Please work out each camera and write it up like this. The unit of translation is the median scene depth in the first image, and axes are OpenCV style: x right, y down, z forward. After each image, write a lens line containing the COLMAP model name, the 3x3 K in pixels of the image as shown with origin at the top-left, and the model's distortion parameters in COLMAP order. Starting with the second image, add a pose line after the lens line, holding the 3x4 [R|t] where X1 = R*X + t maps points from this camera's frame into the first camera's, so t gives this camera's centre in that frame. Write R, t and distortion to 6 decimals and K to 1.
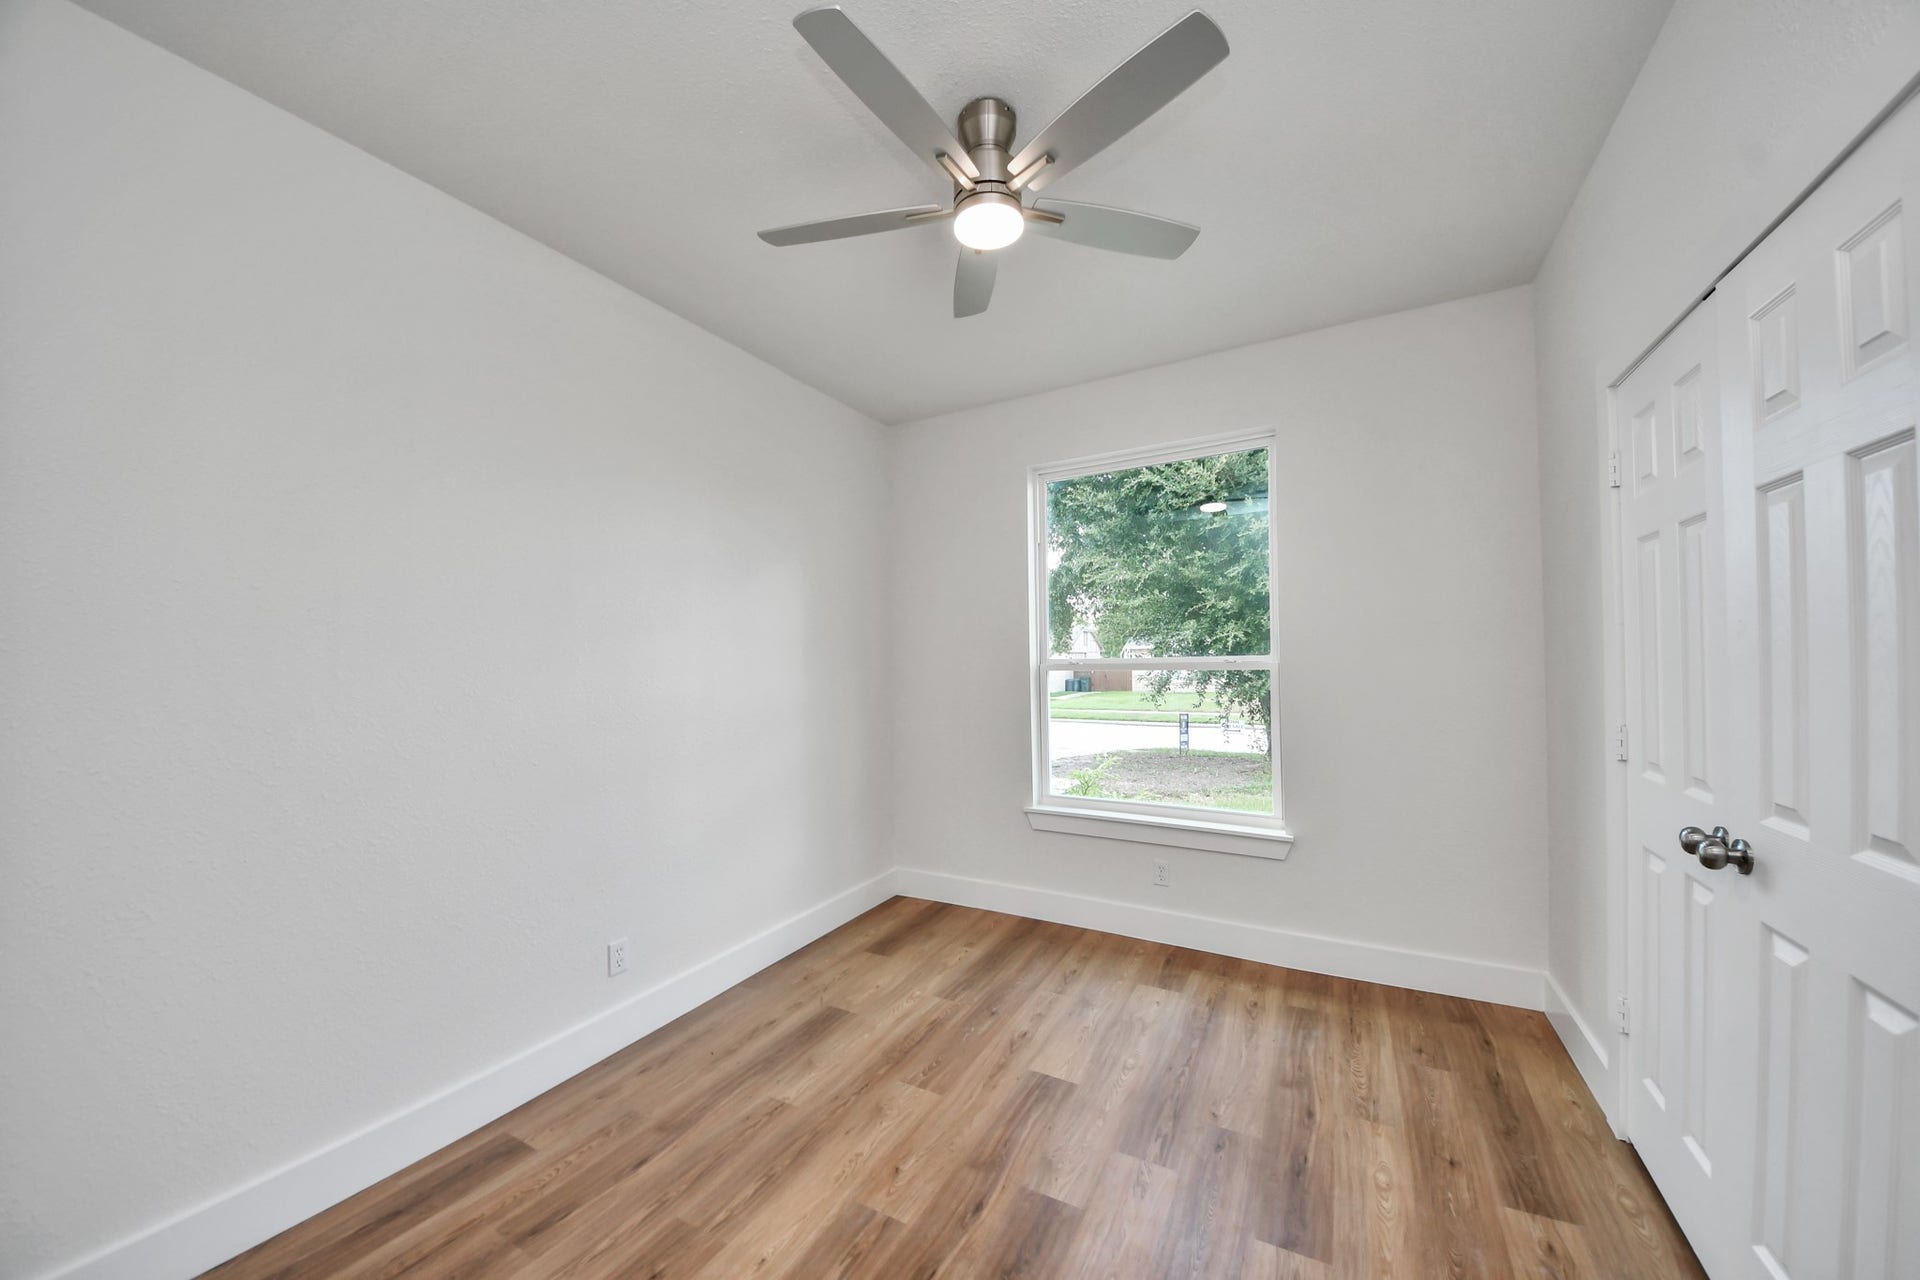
lens RADIAL K [[684.4, 0, 955.5], [0, 684.4, 657.6], [0, 0, 1]] dist [0.016904, -0.013977]
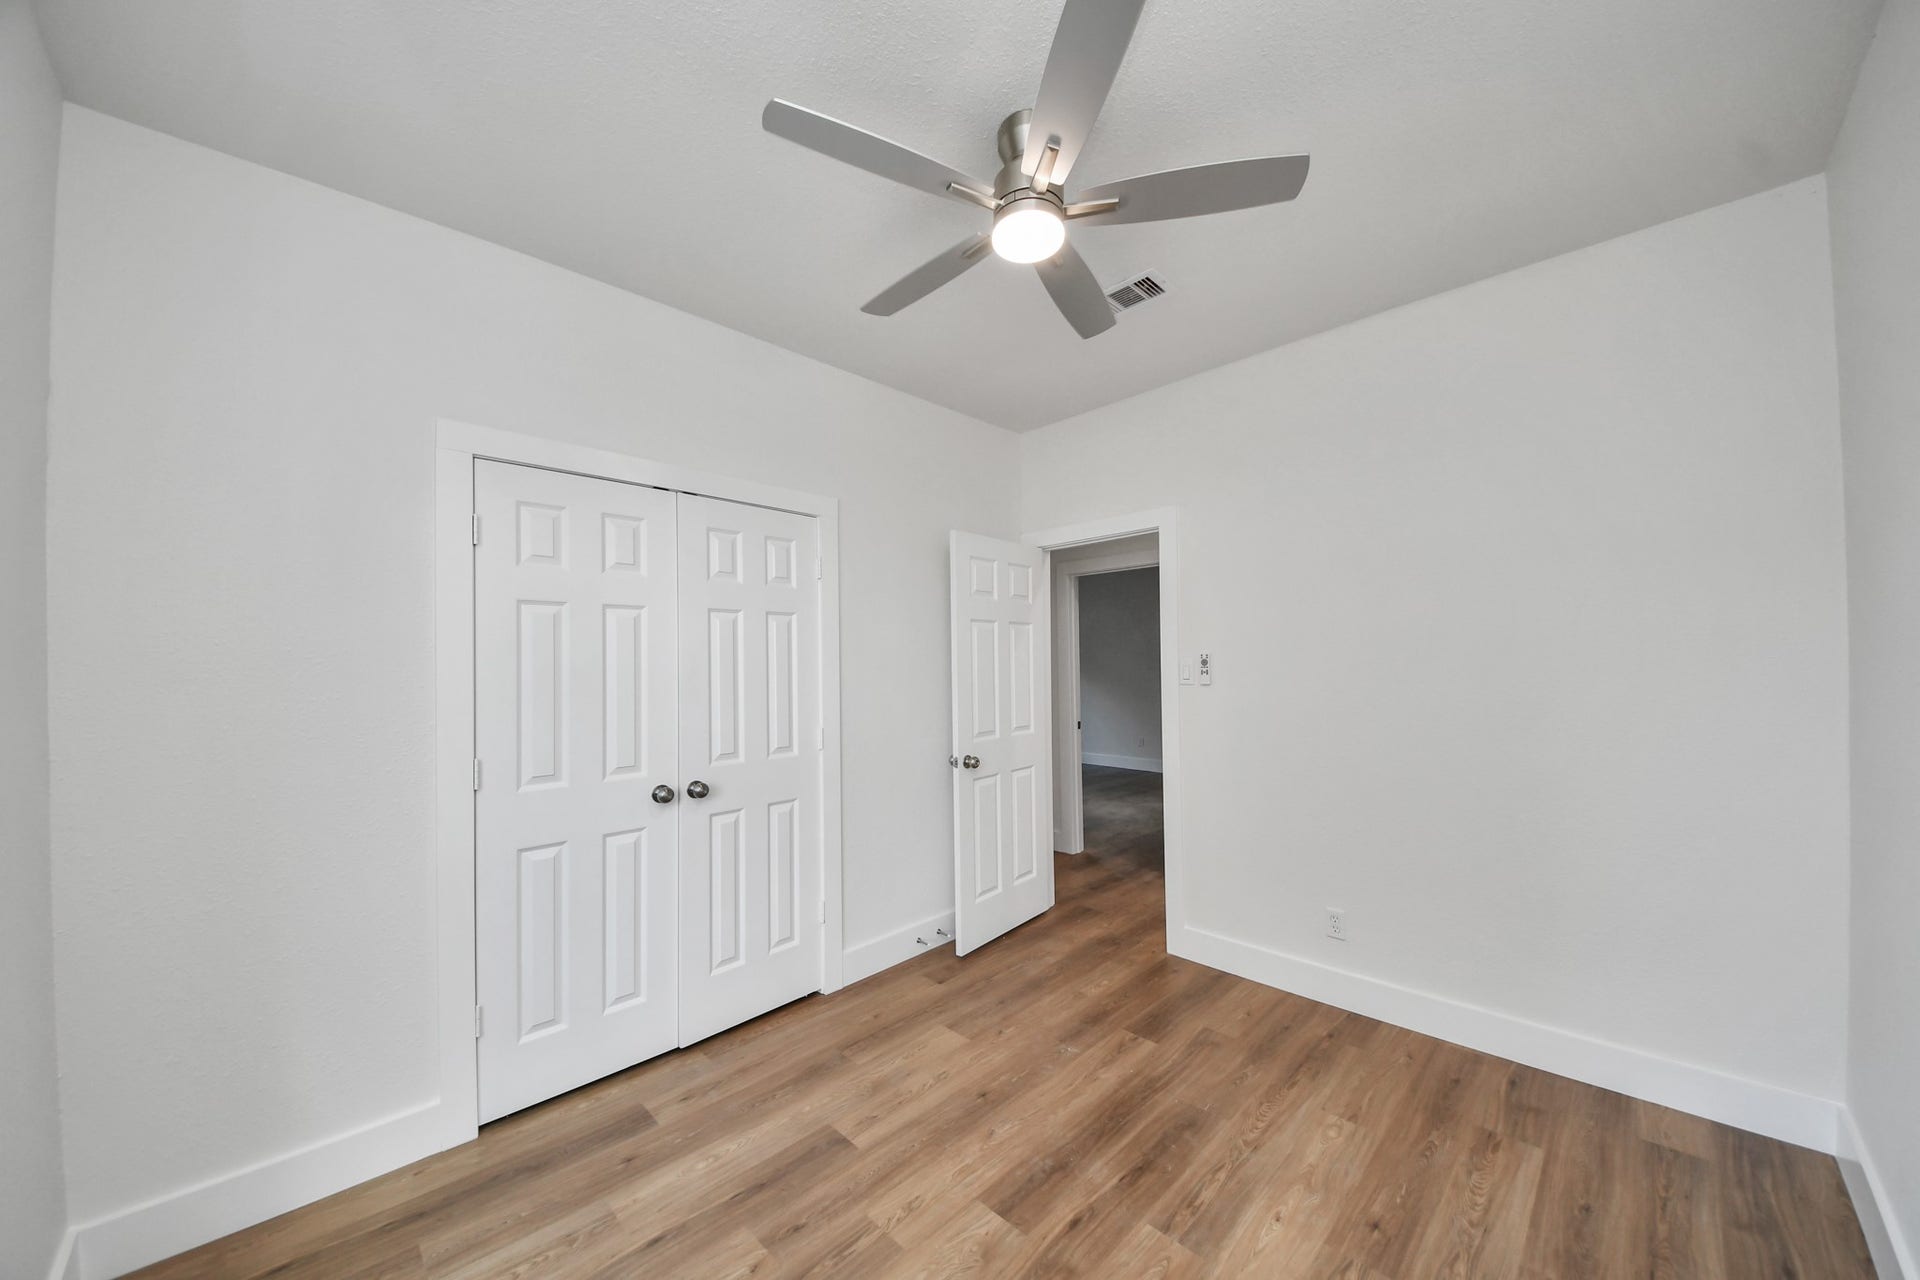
lens RADIAL K [[684.4, 0, 955.5], [0, 684.4, 657.6], [0, 0, 1]] dist [0.016904, -0.013977]
pose [[-0.957735, 0.030837, 0.285994, -0.114358], [0.025703, 0.999434, -0.021689, -0.023683], [-0.286501, -0.013421, -0.957986, 2.021844]]
